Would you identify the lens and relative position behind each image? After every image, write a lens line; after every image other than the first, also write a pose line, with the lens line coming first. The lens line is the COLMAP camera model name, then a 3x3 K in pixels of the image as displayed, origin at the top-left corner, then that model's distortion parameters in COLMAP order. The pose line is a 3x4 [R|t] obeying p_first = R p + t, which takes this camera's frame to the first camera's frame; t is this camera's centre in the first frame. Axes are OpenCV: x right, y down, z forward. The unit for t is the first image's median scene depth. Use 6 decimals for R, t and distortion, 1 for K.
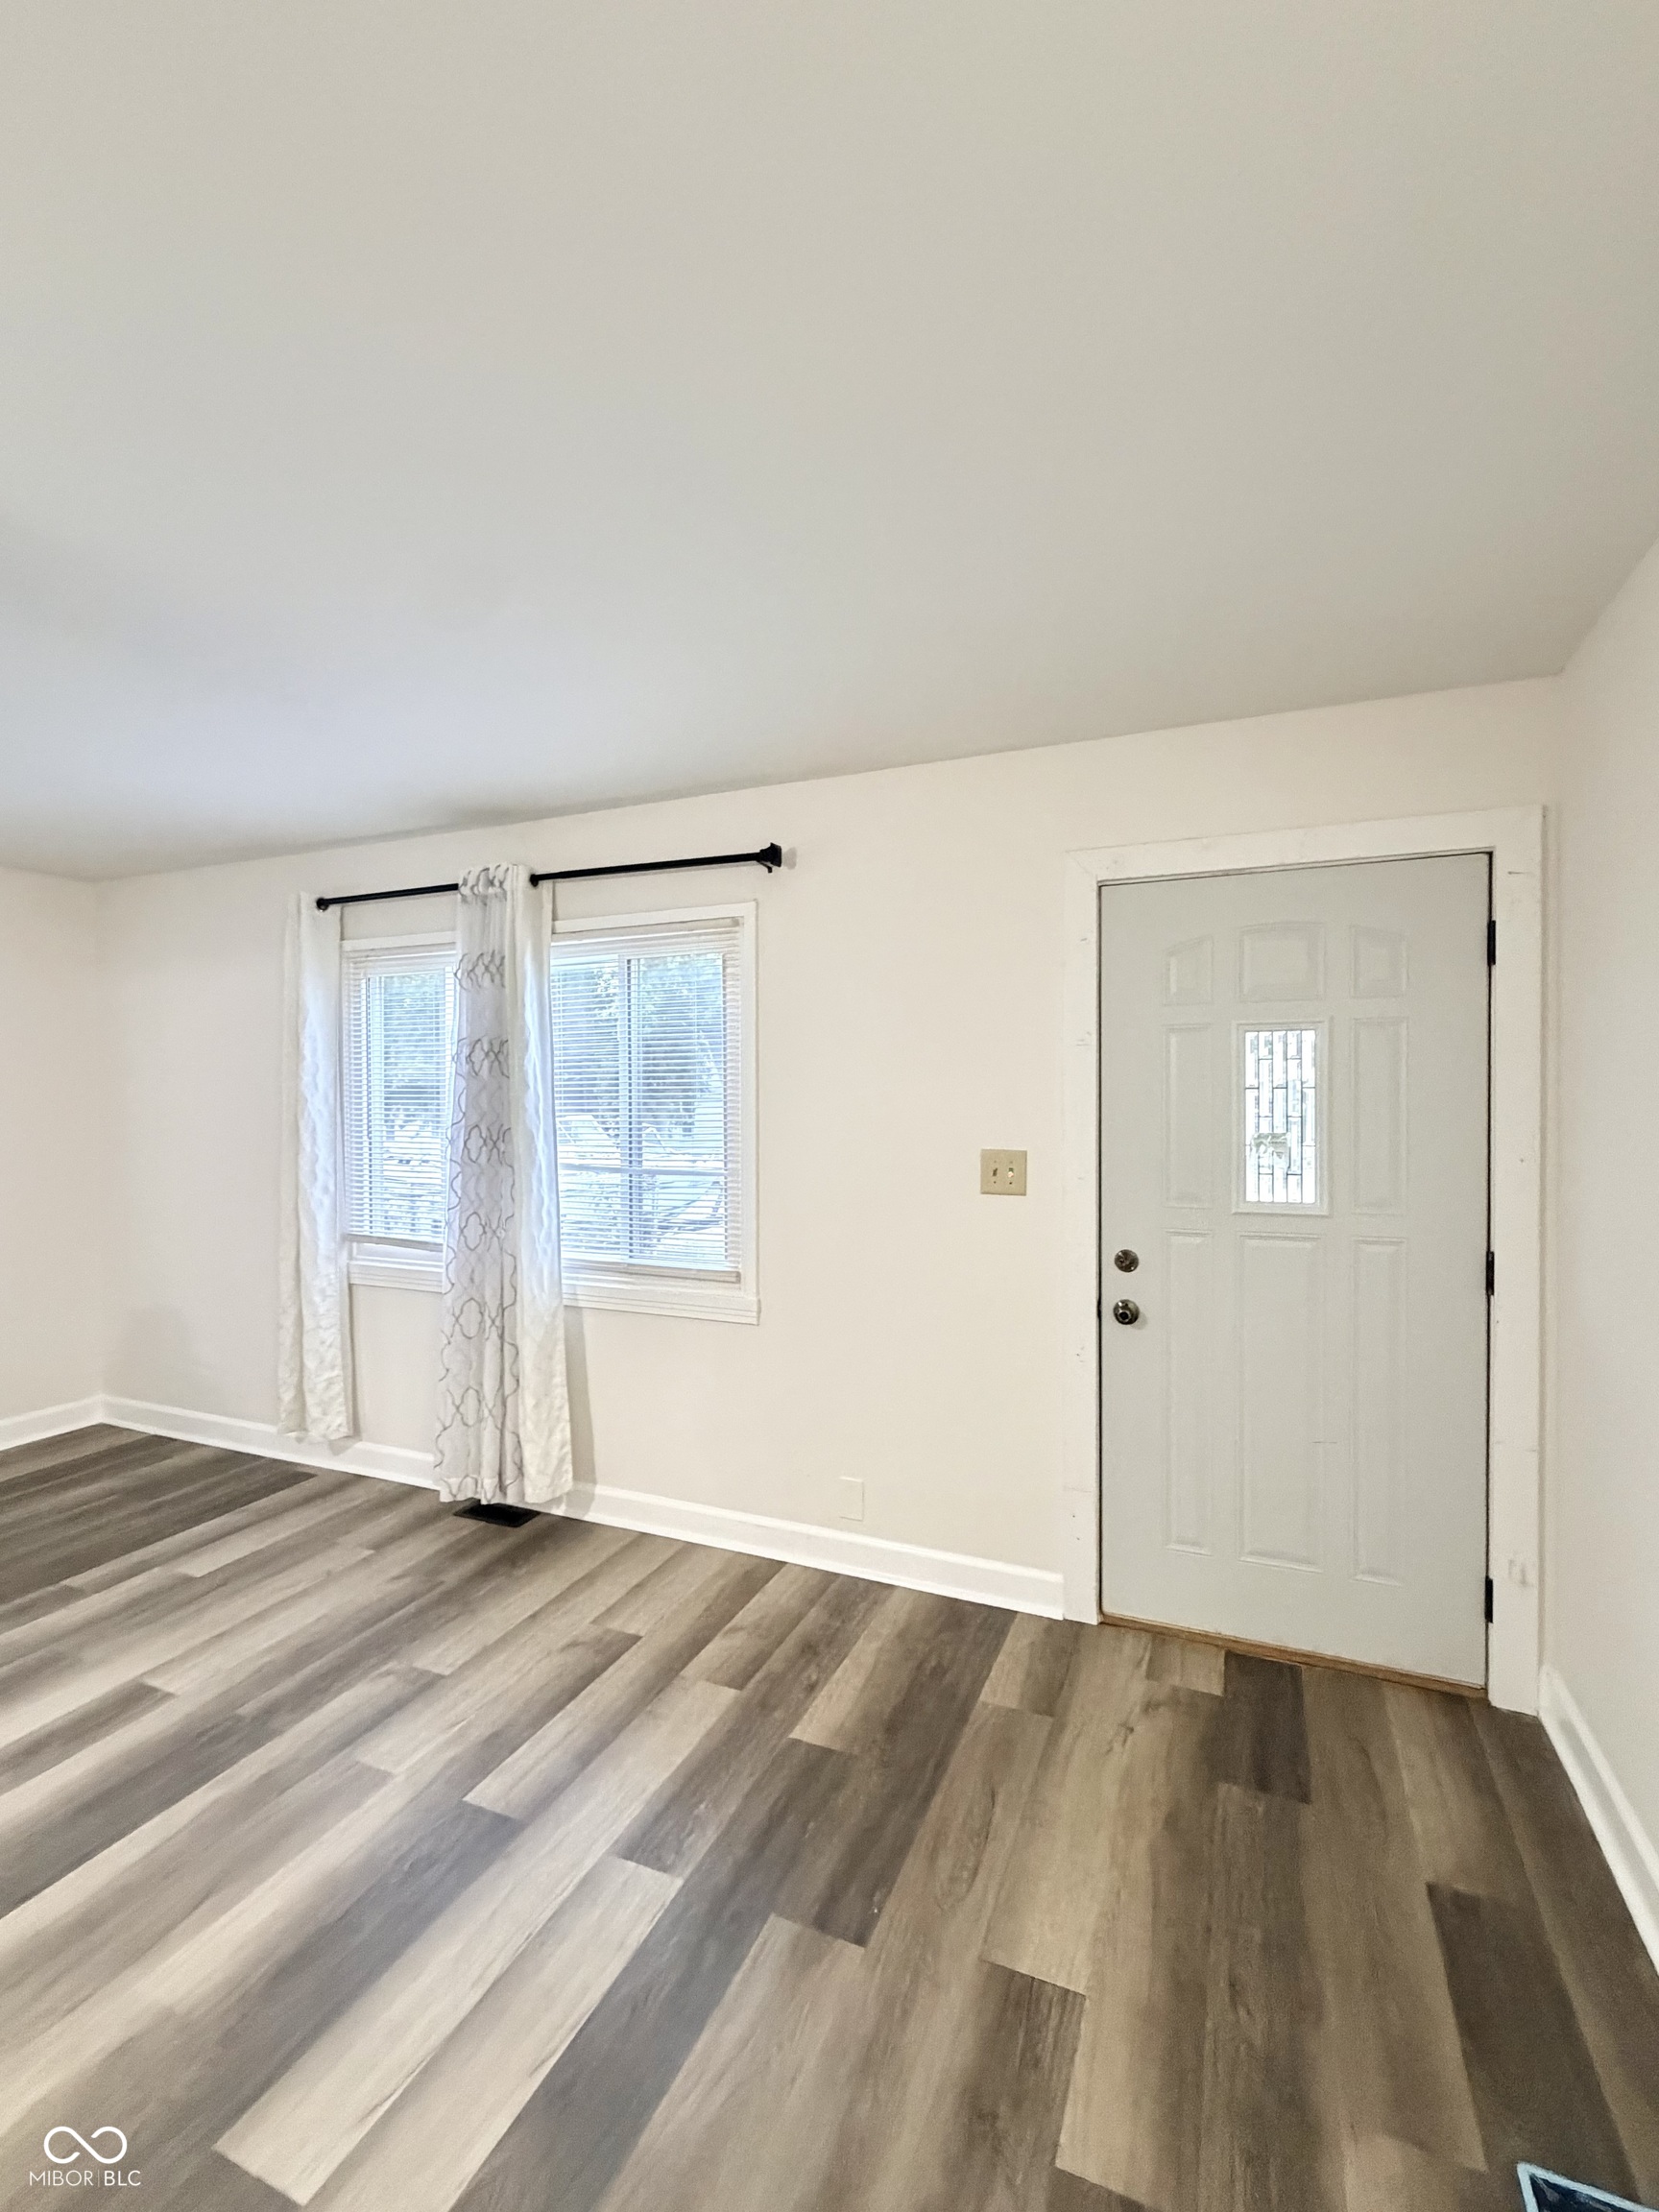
lens RADIAL K [[990.4, 0, 828.5], [0, 990.4, 1110.3], [0, 0, 1]] dist [0.001886, -0.000204]
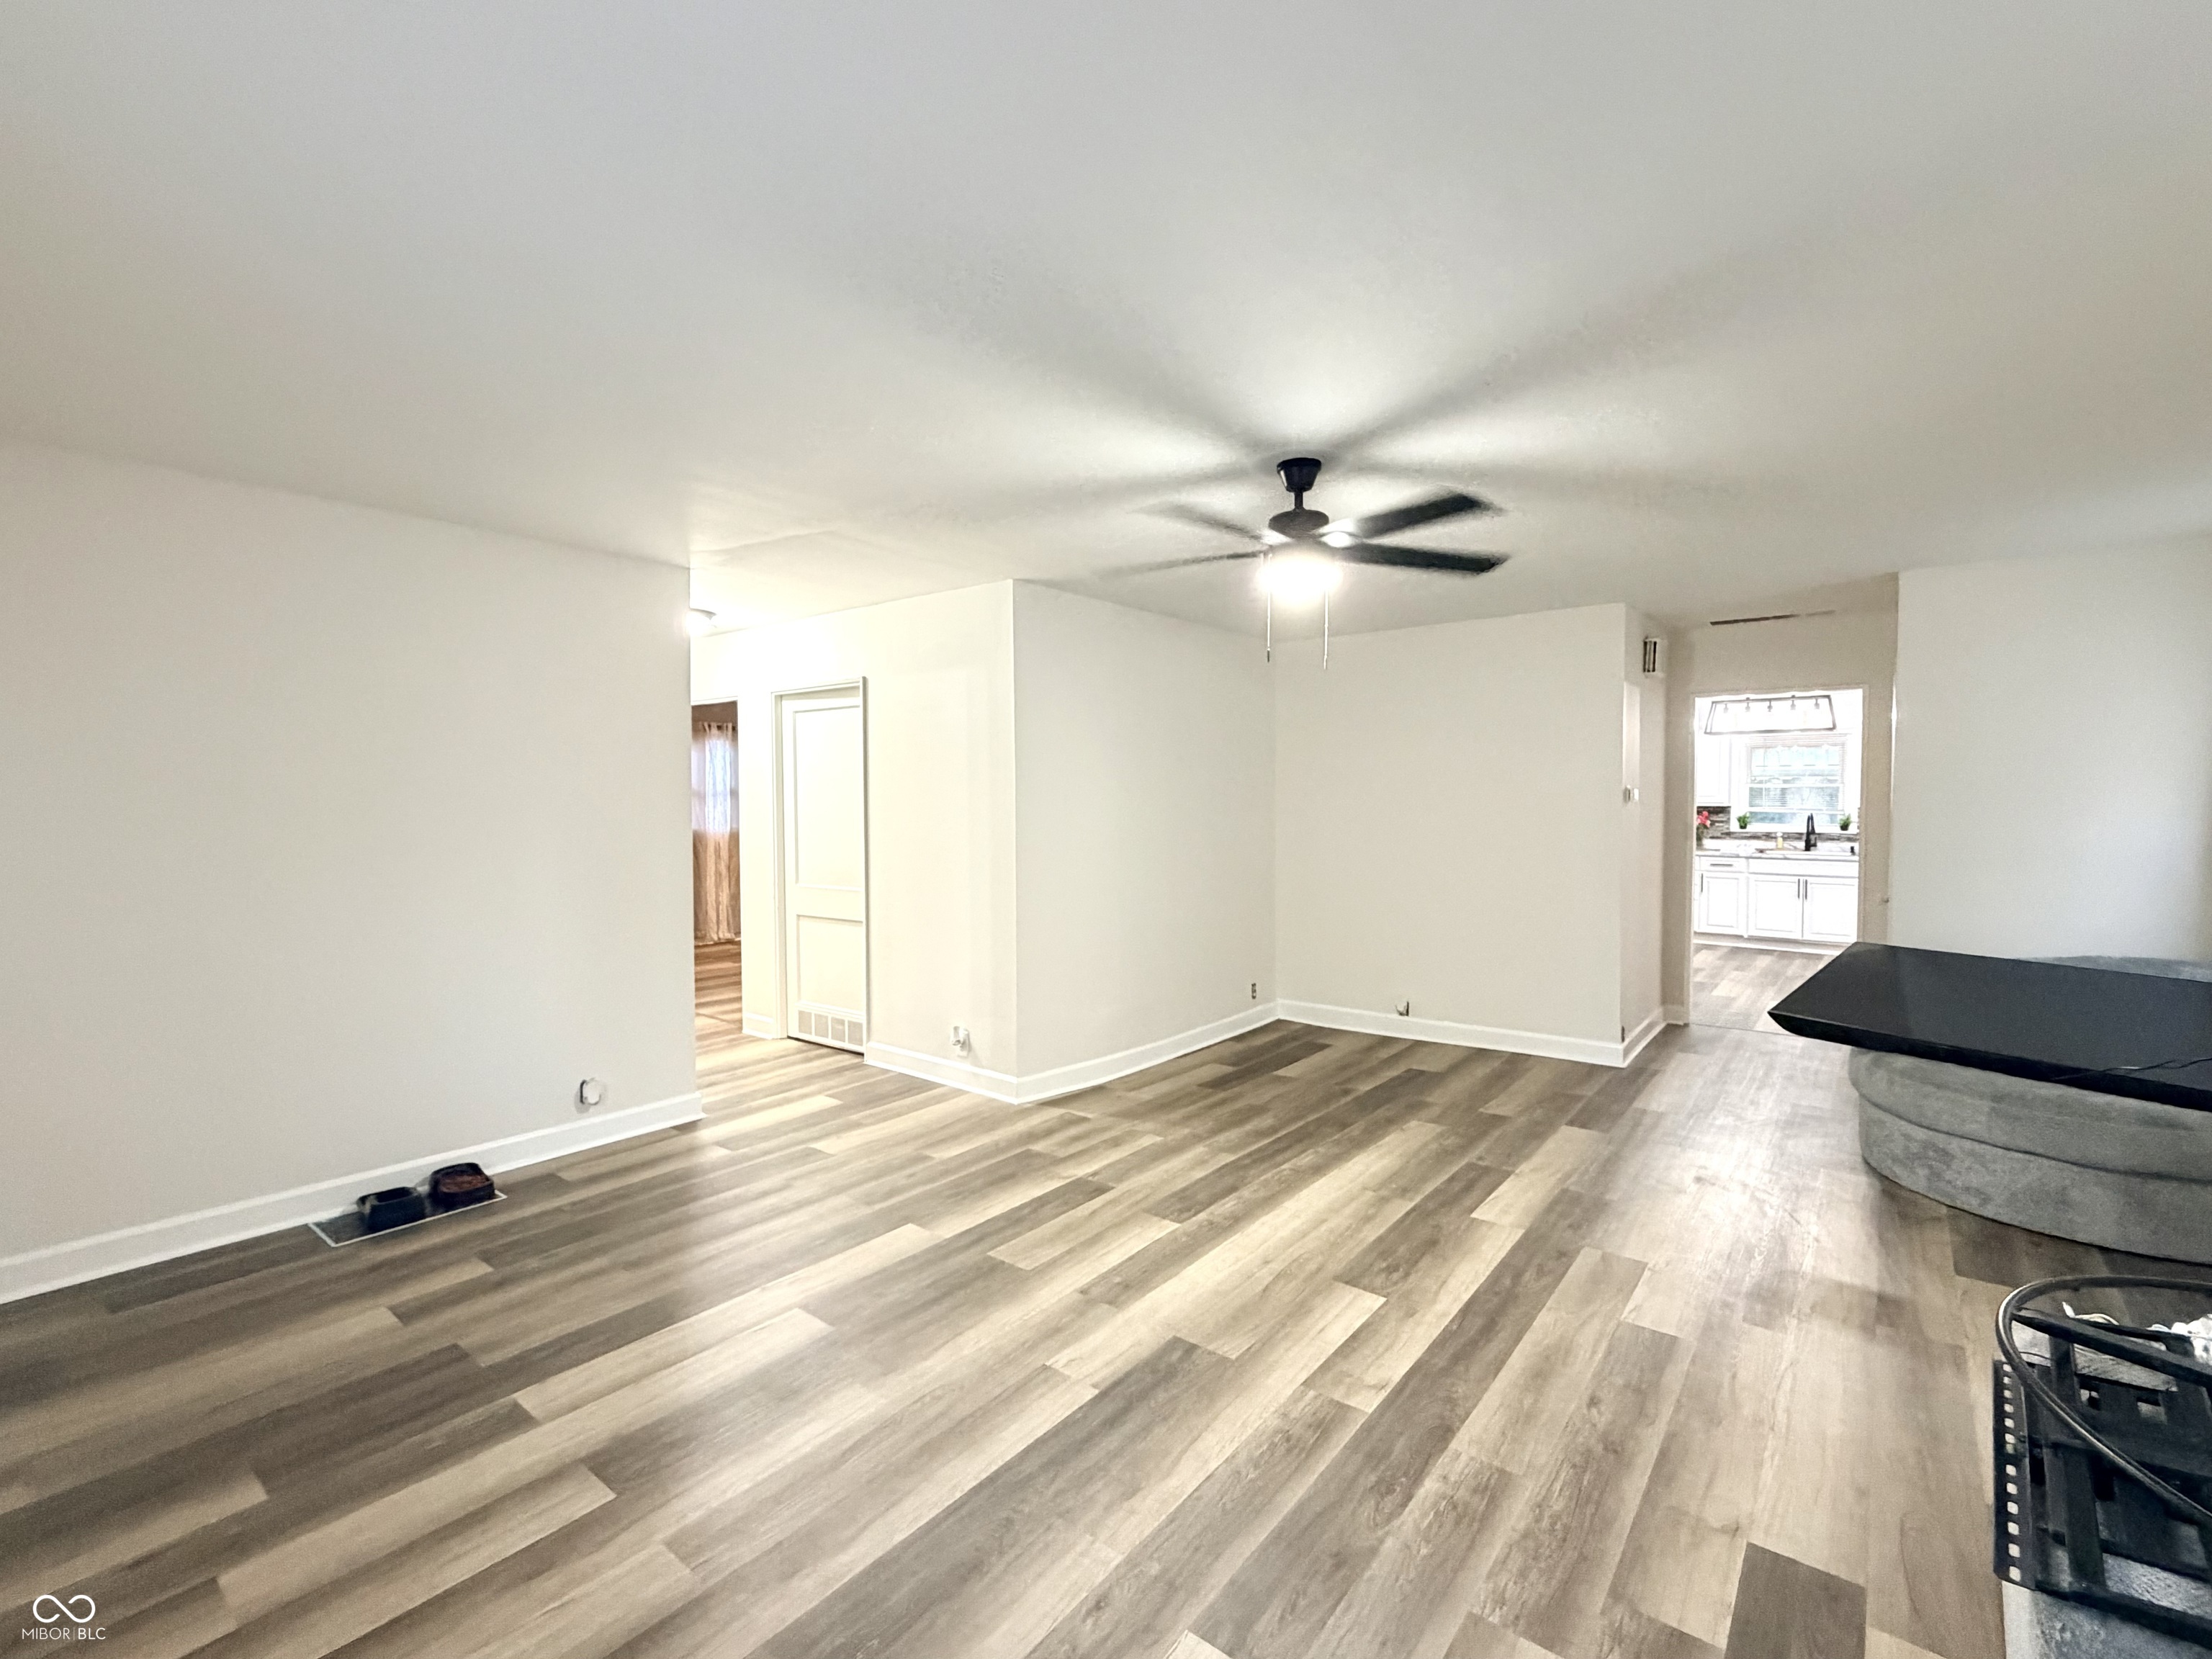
lens RADIAL K [[990.4, 0, 1107.8], [0, 990.4, 826.0], [0, 0, 1]] dist [0.001886, -0.000204]
pose [[-0.965785, -0.002065, 0.259335, -0.878669], [0.008399, 0.999195, 0.039236, 0.004718], [-0.259207, 0.040072, -0.964990, 1.447624]]
